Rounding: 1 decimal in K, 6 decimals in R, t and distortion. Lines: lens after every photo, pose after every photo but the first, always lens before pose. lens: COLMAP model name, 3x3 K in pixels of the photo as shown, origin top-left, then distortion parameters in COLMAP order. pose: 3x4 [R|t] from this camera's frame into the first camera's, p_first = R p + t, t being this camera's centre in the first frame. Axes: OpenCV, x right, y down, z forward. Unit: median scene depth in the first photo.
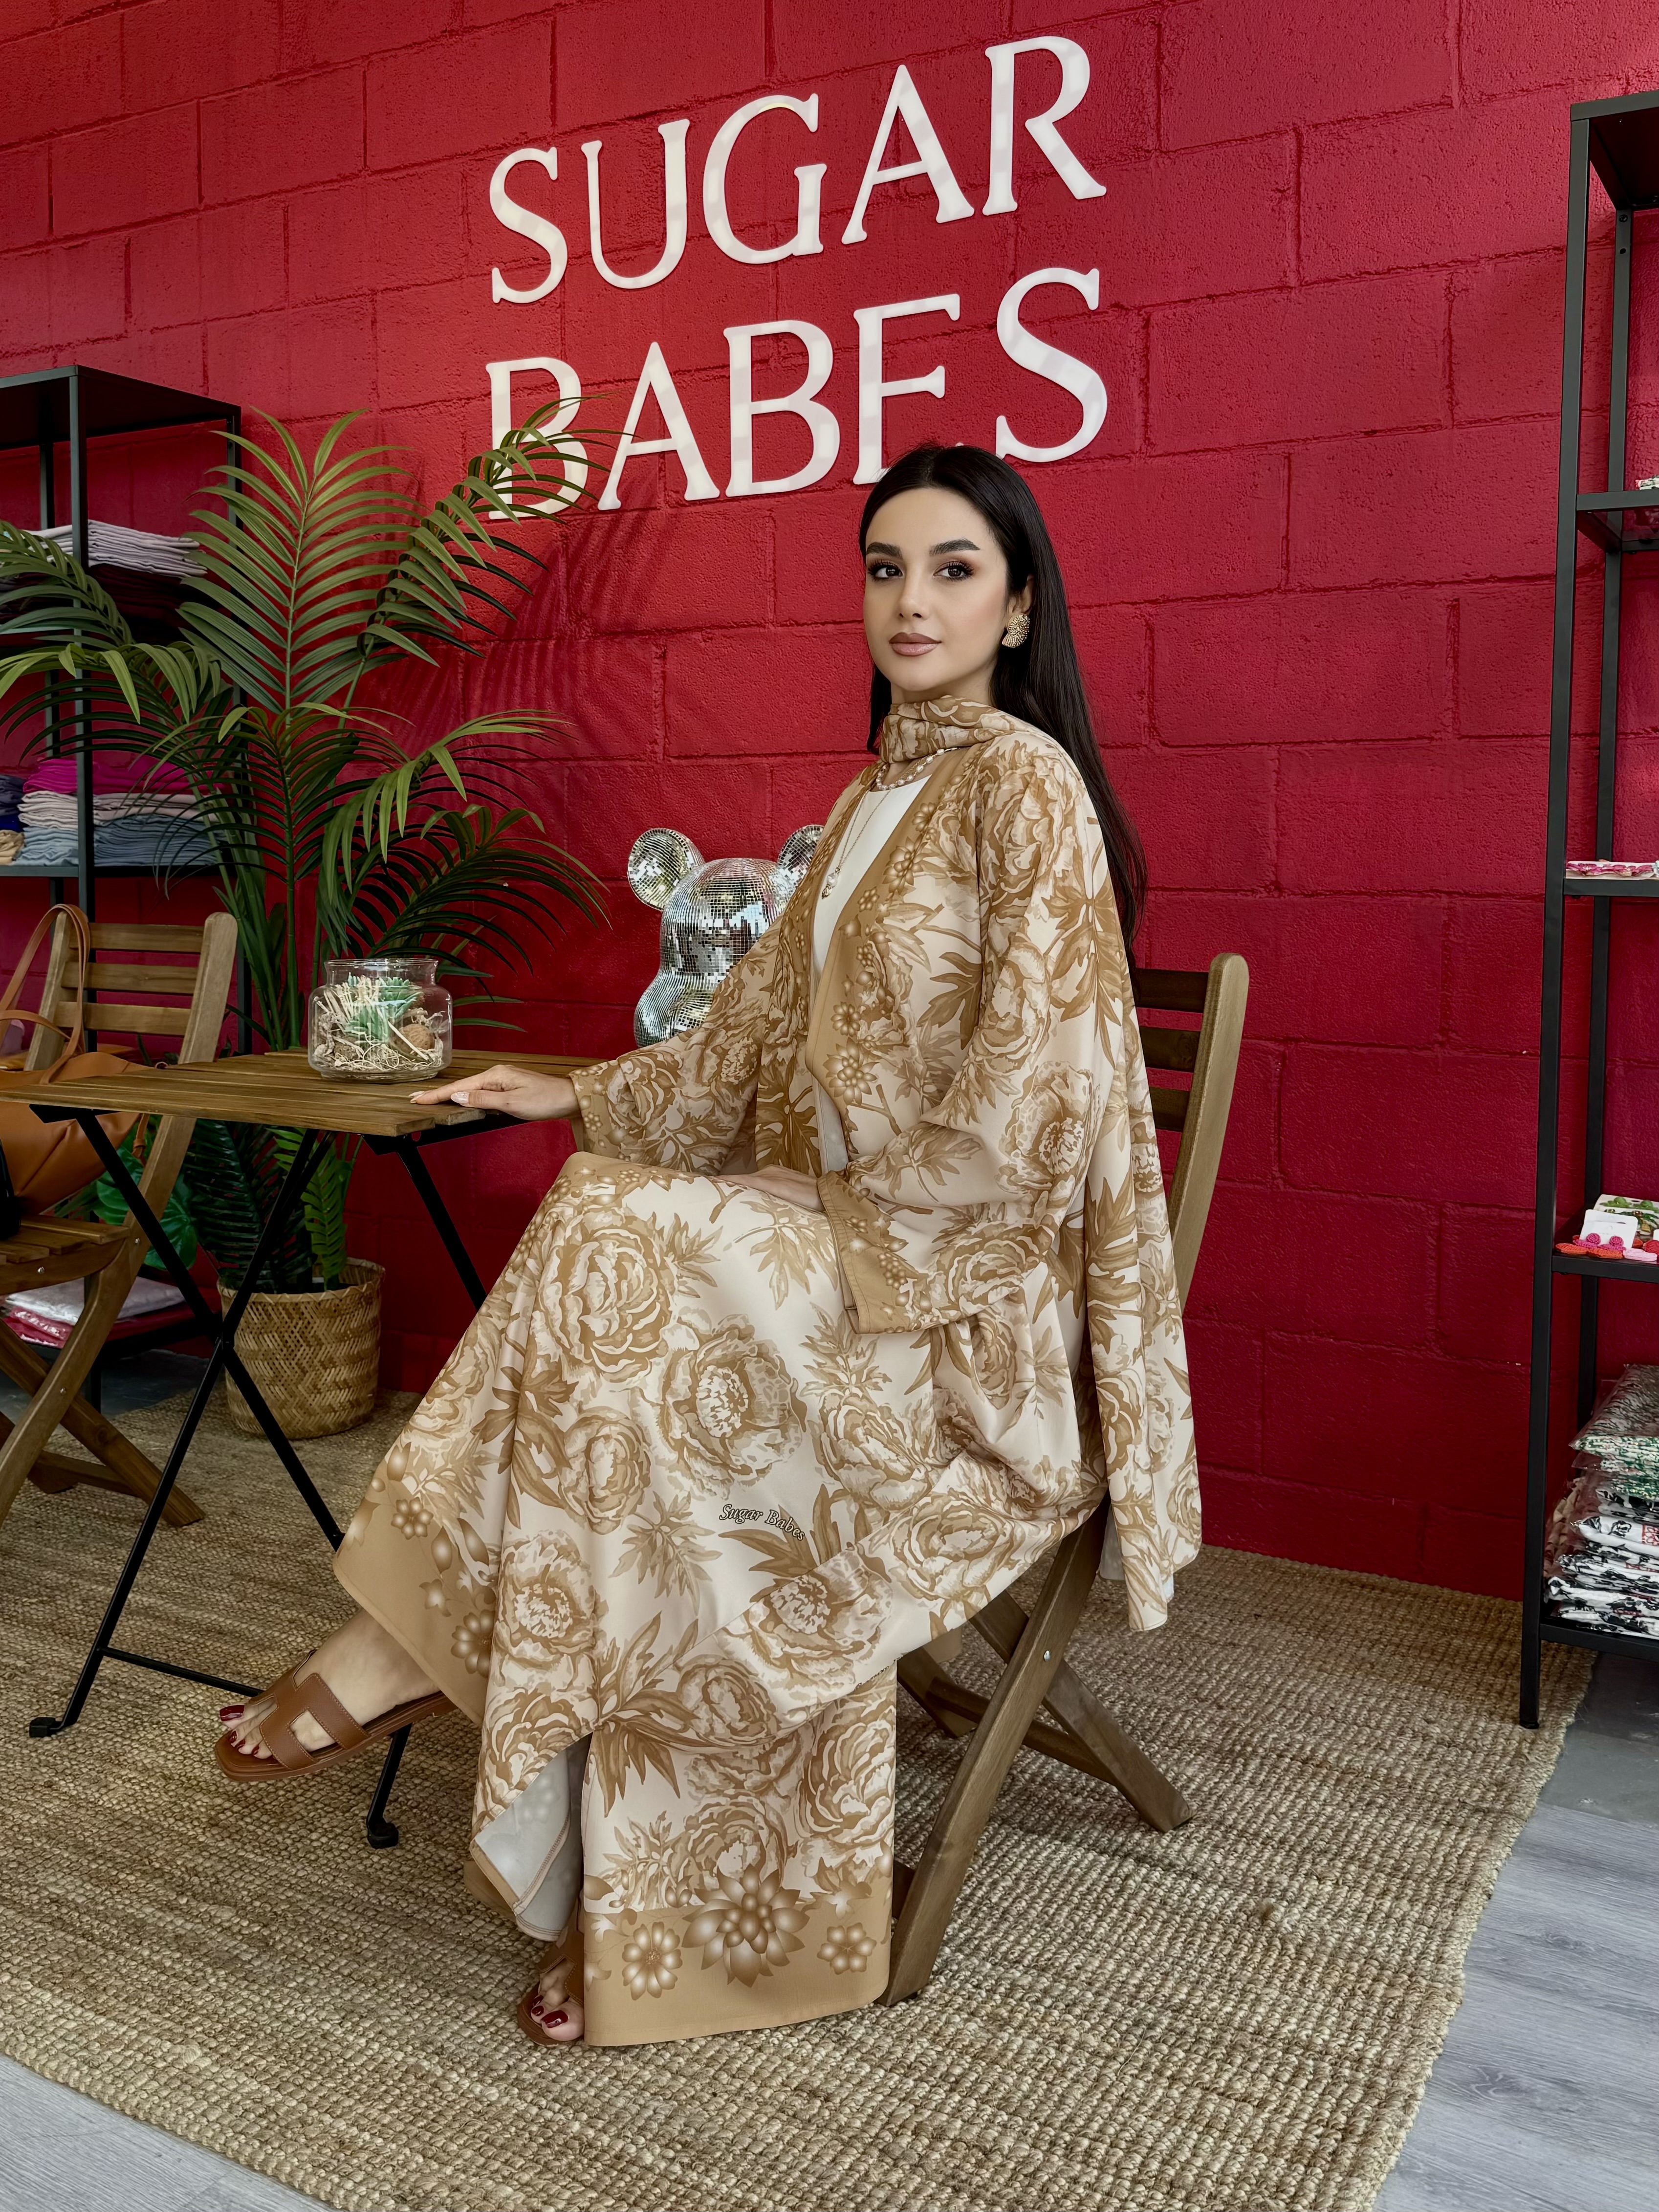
lens RADIAL K [[1950.5, 0, 776.1], [0, 1950.5, 944.1], [0, 0, 1]] dist [0.189552, -0.454654]
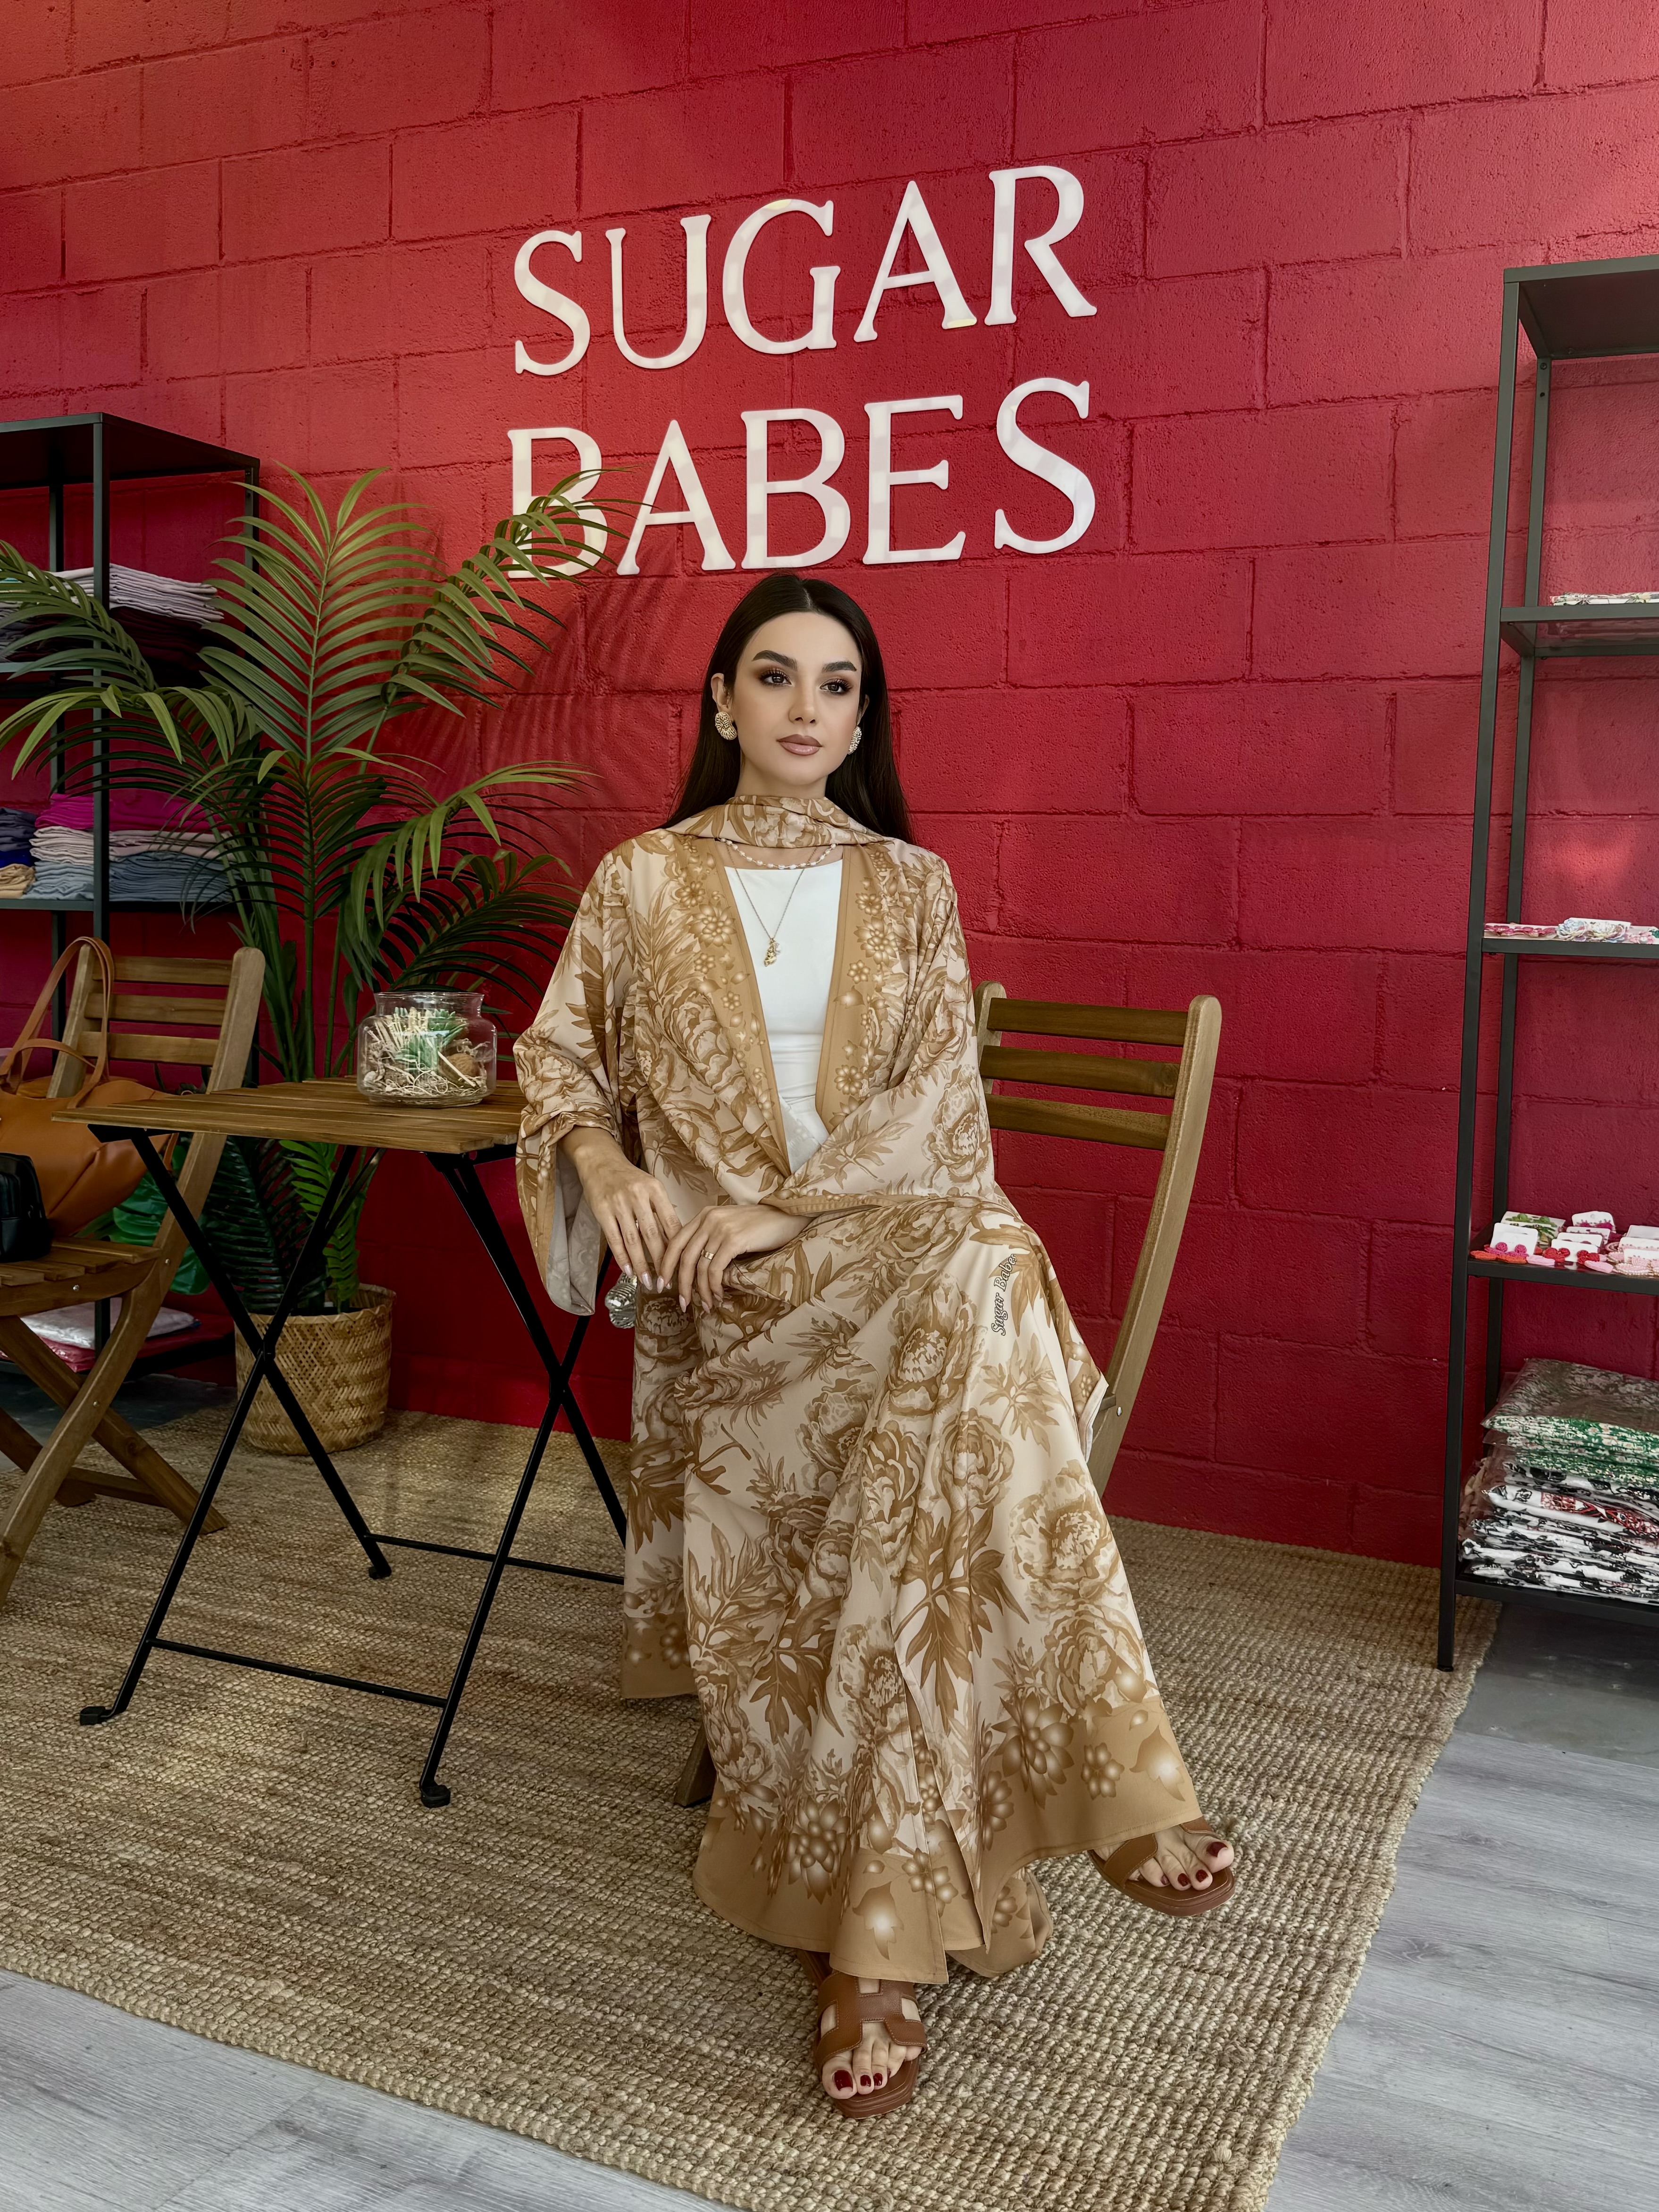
lens RADIAL K [[1914.8, 0, 983.6], [0, 1914.8, 1008.9], [0, 0, 1]] dist [0.194990, -0.474063]
pose [[0.991175, 0.014033, 0.131818, -0.033443], [-0.014748, 0.999881, 0.004445, 0.006118], [-0.131740, -0.006350, 0.991264, -0.069682]]
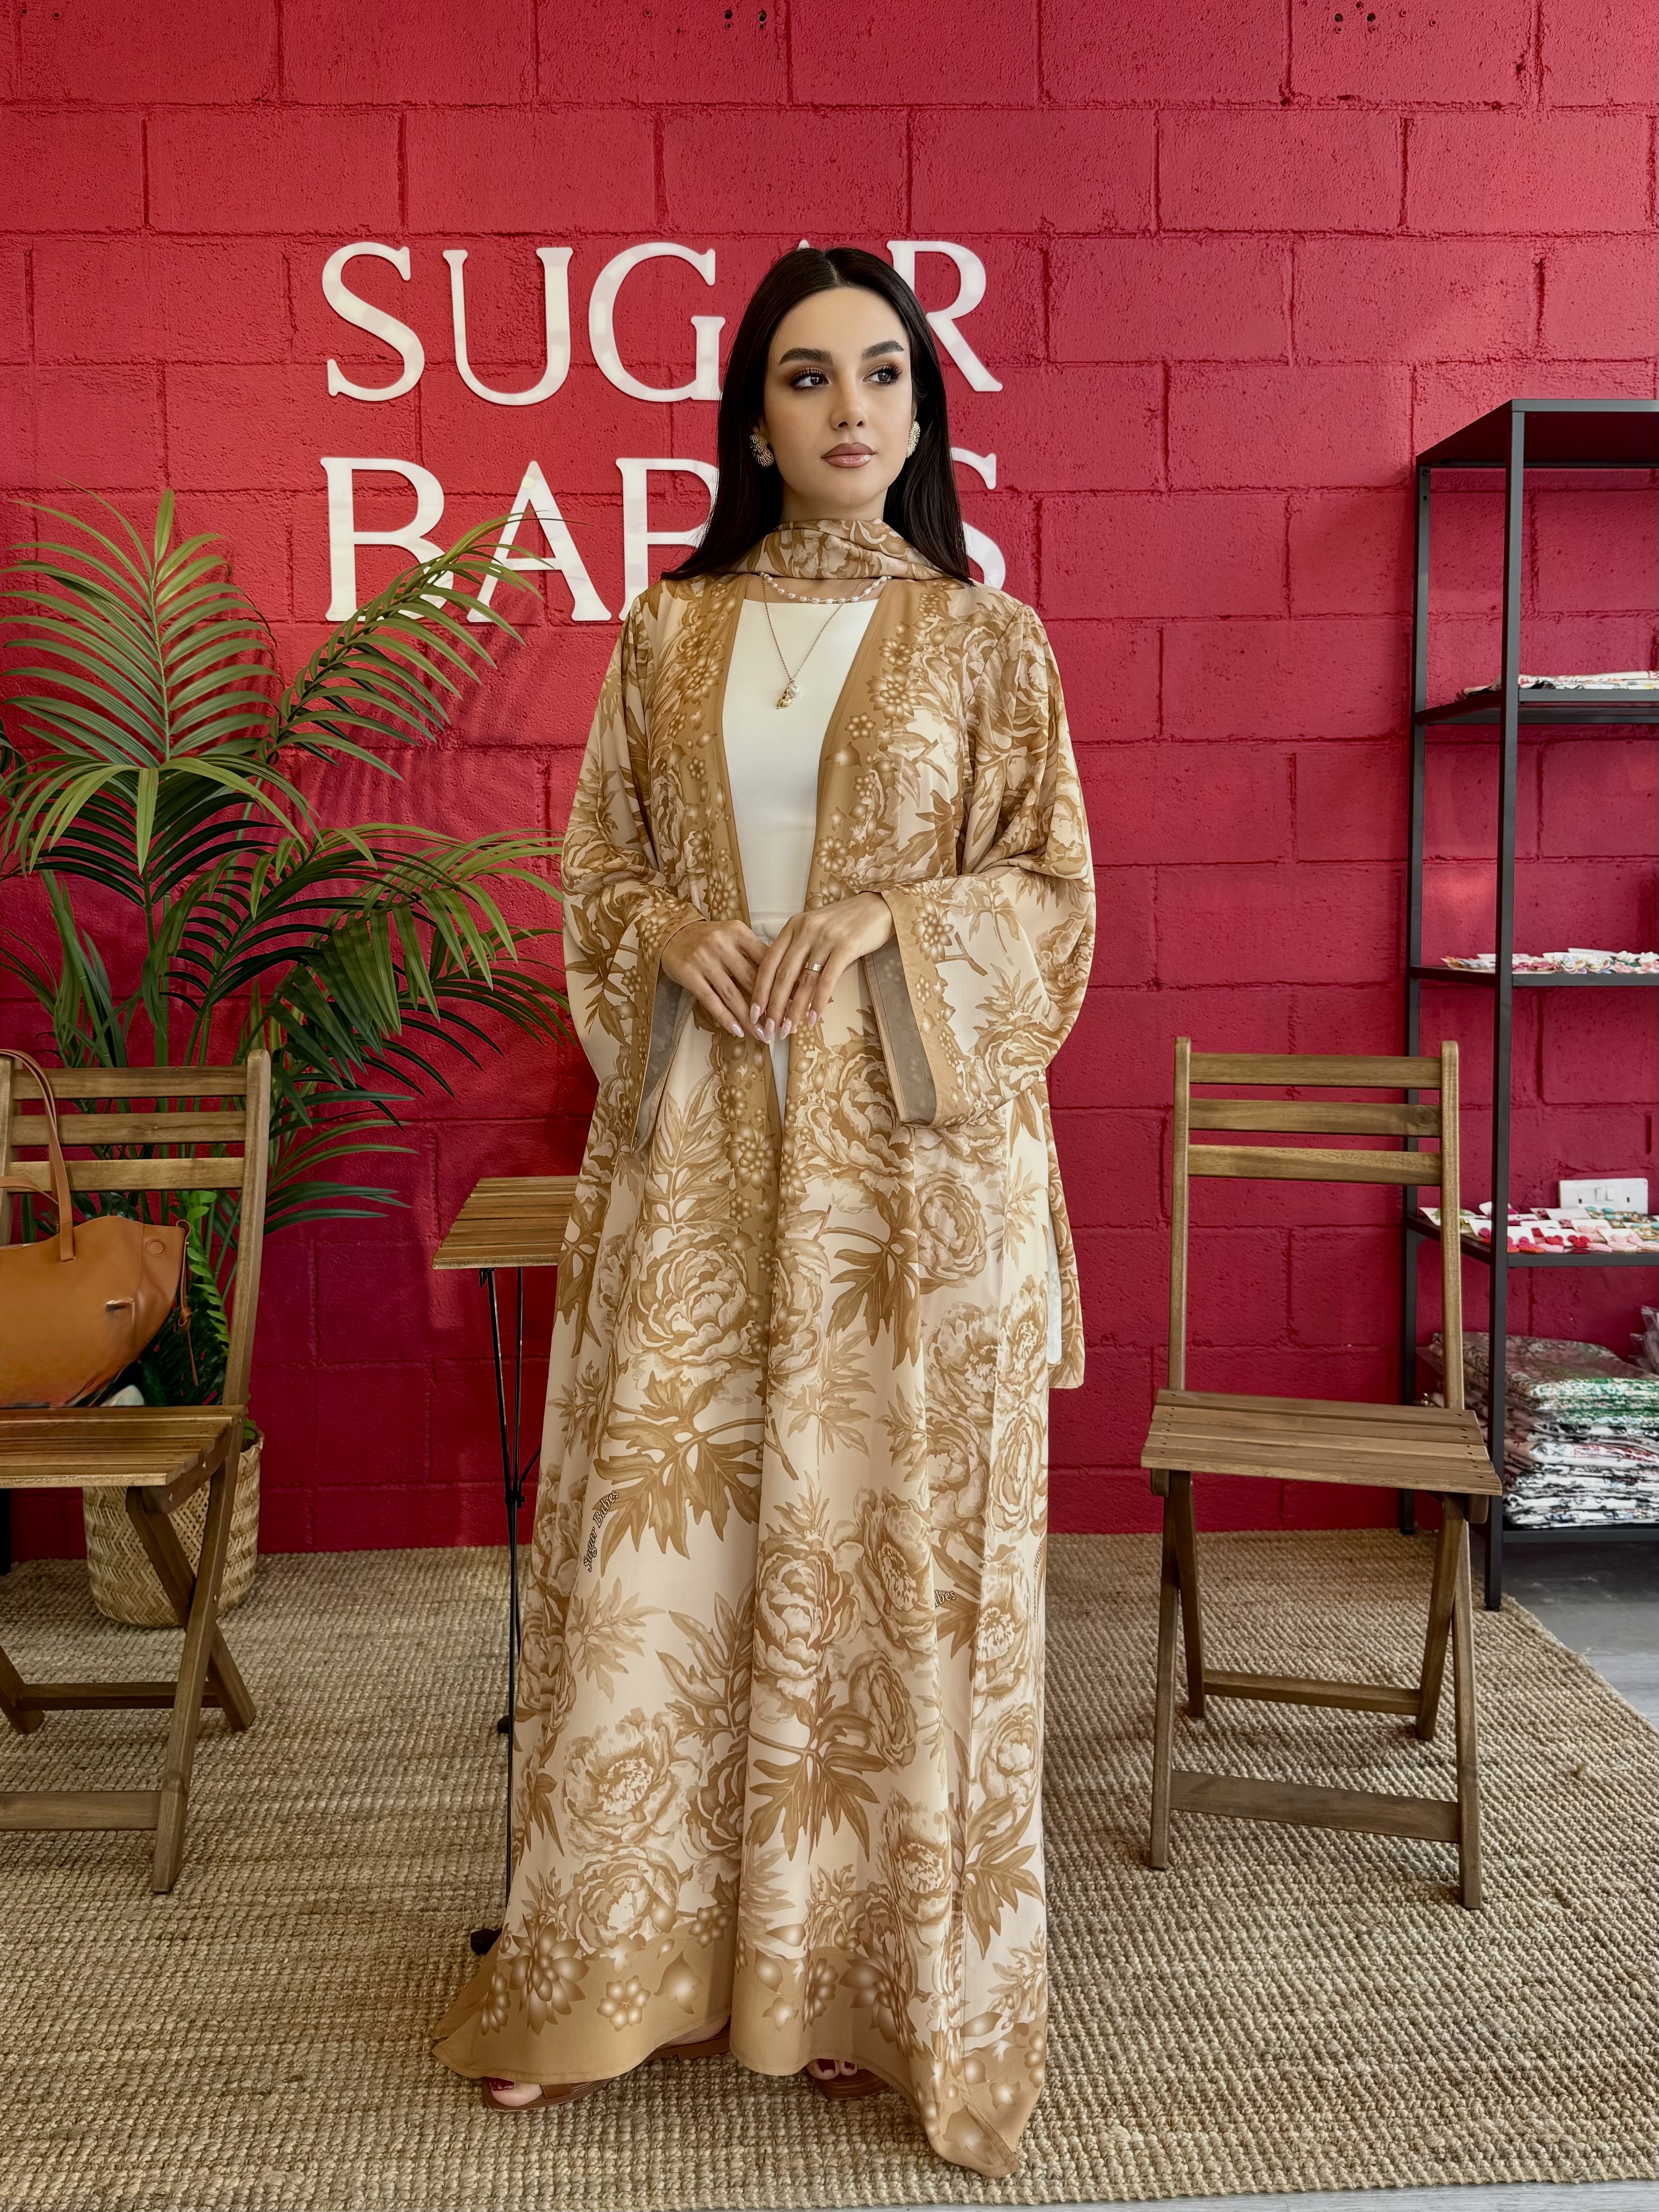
lens RADIAL K [[1907.3, 0, 746.8], [0, 1907.3, 1013.4], [0, 0, 1]] dist [0.152914, -0.356365]
pose [[0.846231, -0.042989, 0.531080, -0.562660], [0.042809, 0.999003, 0.012653, -0.034274], [-0.531094, 0.012027, 0.847227, 0.125722]]
